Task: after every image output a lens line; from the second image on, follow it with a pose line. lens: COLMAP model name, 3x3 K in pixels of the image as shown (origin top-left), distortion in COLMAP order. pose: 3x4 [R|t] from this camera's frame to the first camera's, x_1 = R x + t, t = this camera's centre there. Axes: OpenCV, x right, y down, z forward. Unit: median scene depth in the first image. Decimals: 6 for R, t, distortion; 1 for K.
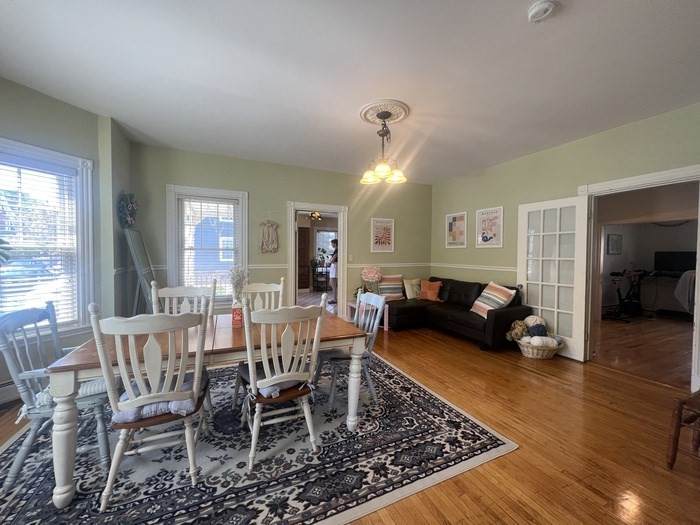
lens RADIAL K [[279.6, 0, 348.7], [0, 279.6, 260.4], [0, 0, 1]] dist [0.000327, 0.000051]
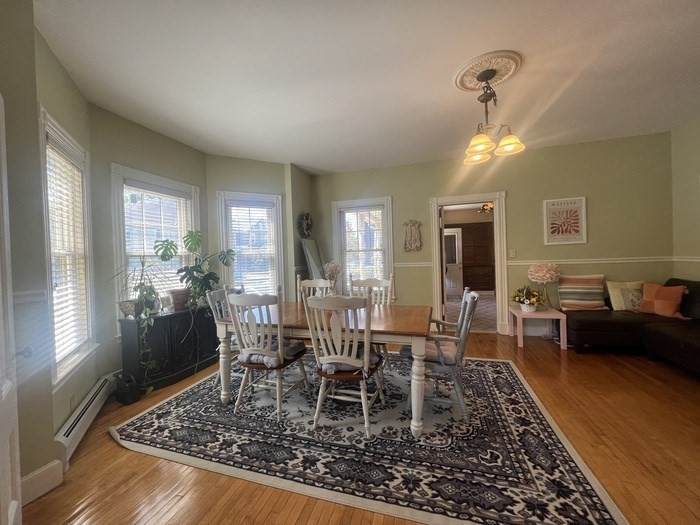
lens RADIAL K [[279.6, 0, 348.7], [0, 279.6, 260.4], [0, 0, 1]] dist [0.000327, 0.000051]
pose [[0.746085, -0.024343, -0.665405, 0.482342], [0.021474, 0.999691, -0.012494, 0.029928], [0.665504, -0.004967, 0.746378, 0.160557]]
